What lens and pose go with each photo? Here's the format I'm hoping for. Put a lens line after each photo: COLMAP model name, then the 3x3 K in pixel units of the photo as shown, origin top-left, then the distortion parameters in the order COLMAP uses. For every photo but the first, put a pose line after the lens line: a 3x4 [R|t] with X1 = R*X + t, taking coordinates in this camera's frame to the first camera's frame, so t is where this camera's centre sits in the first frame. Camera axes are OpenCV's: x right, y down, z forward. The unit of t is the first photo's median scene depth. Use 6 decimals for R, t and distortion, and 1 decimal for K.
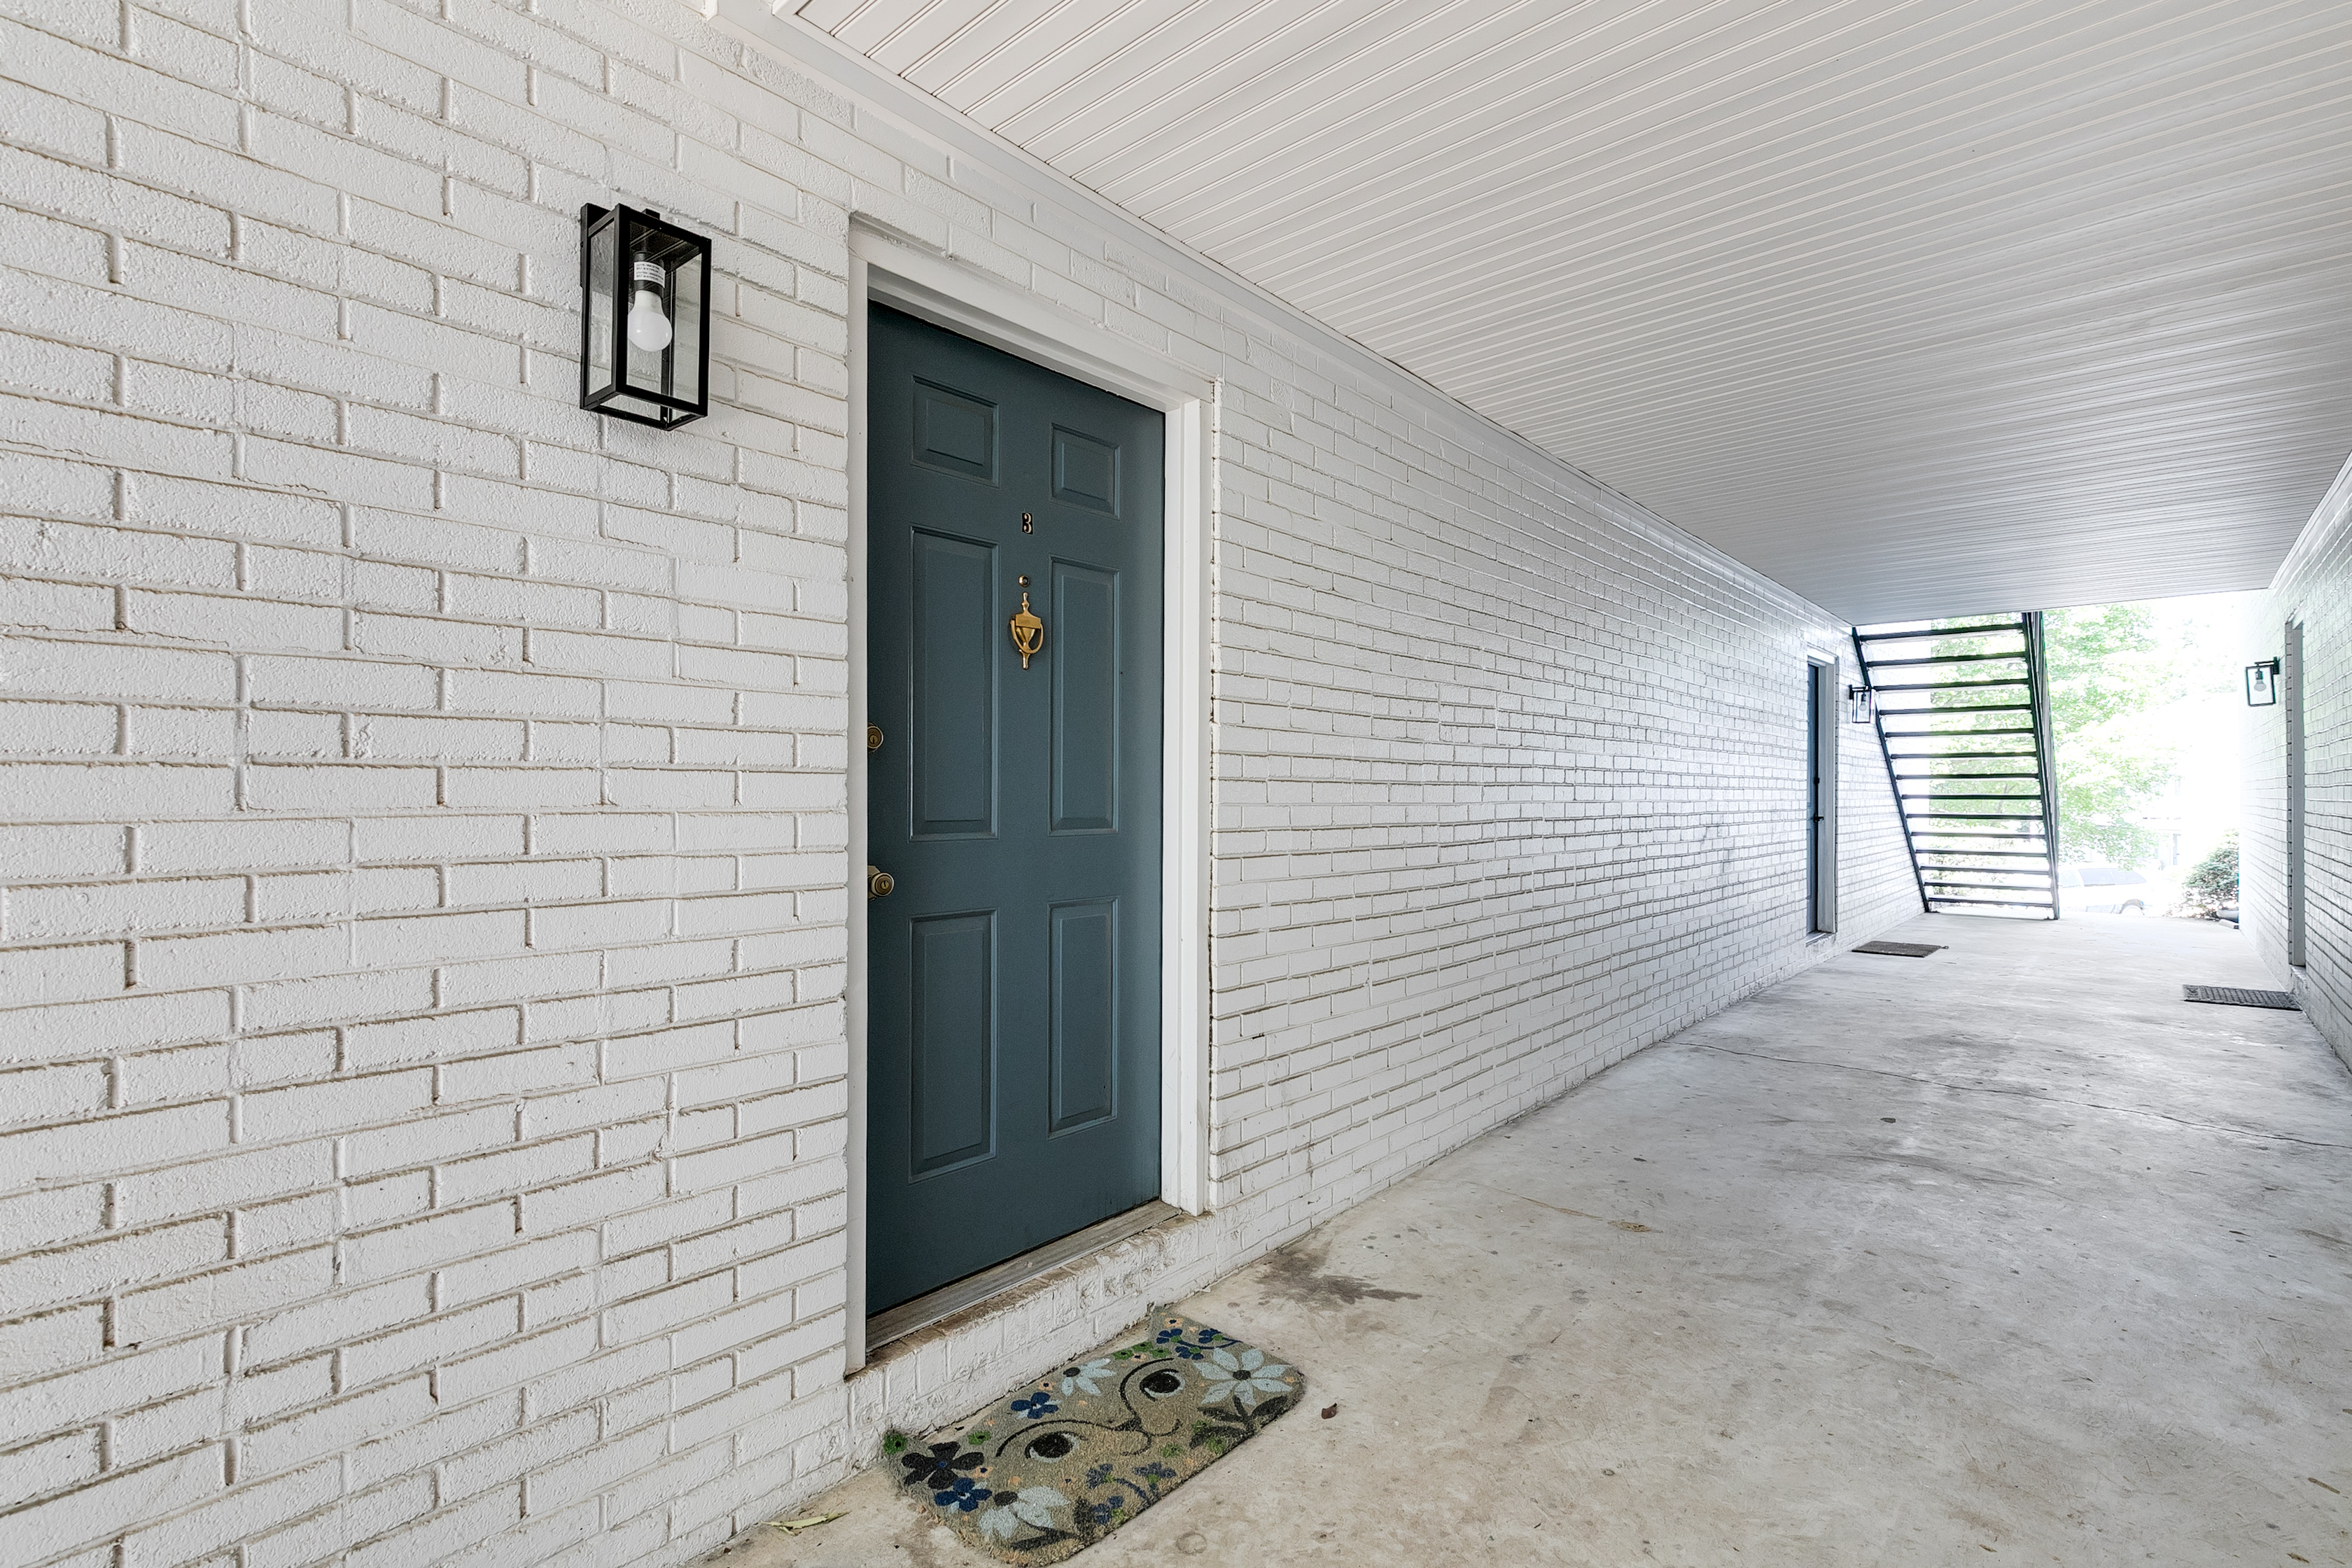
lens RADIAL K [[1075.5, 0, 1174.6], [0, 1075.5, 790.2], [0, 0, 1]] dist [0.005586, -0.001494]
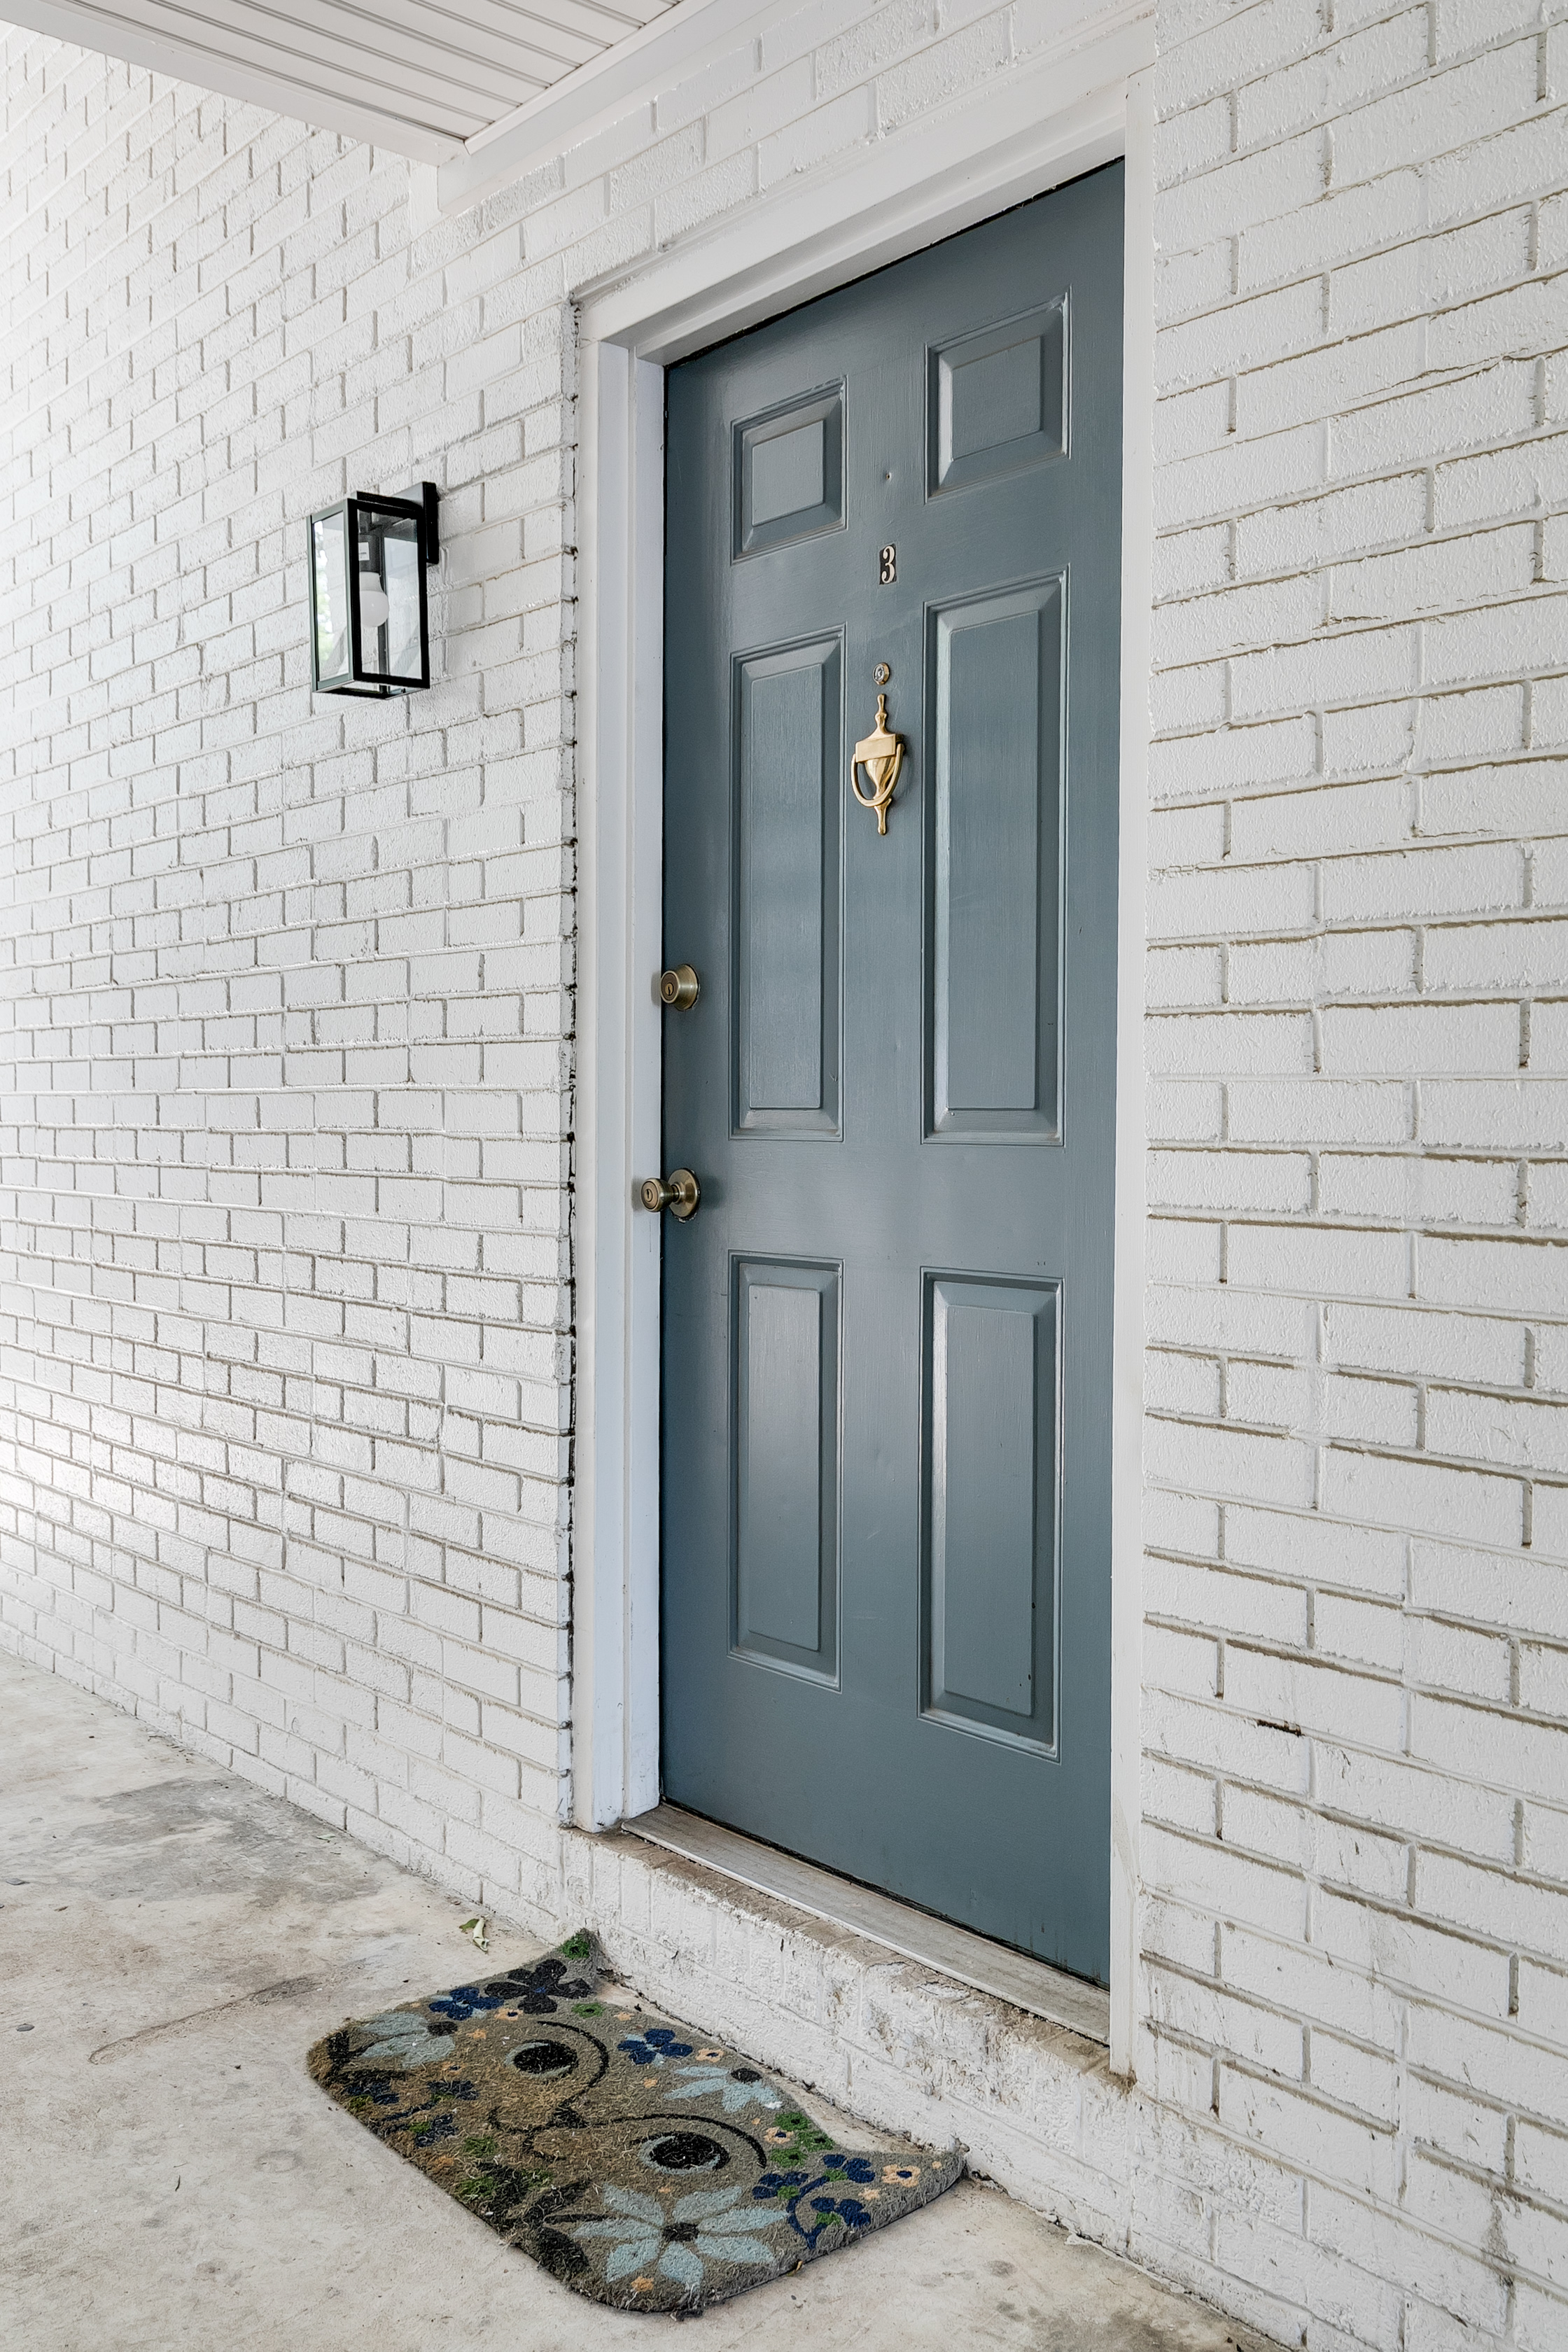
lens RADIAL K [[2076.6, 0, 783.2], [0, 2076.6, 1166.6], [0, 0, 1]] dist [-0.003188, -0.006894]
pose [[-0.138719, 0.020657, -0.990116, 1.021402], [-0.004877, 0.999756, 0.021541, 0.037782], [0.990320, 0.007817, -0.138584, 1.219911]]
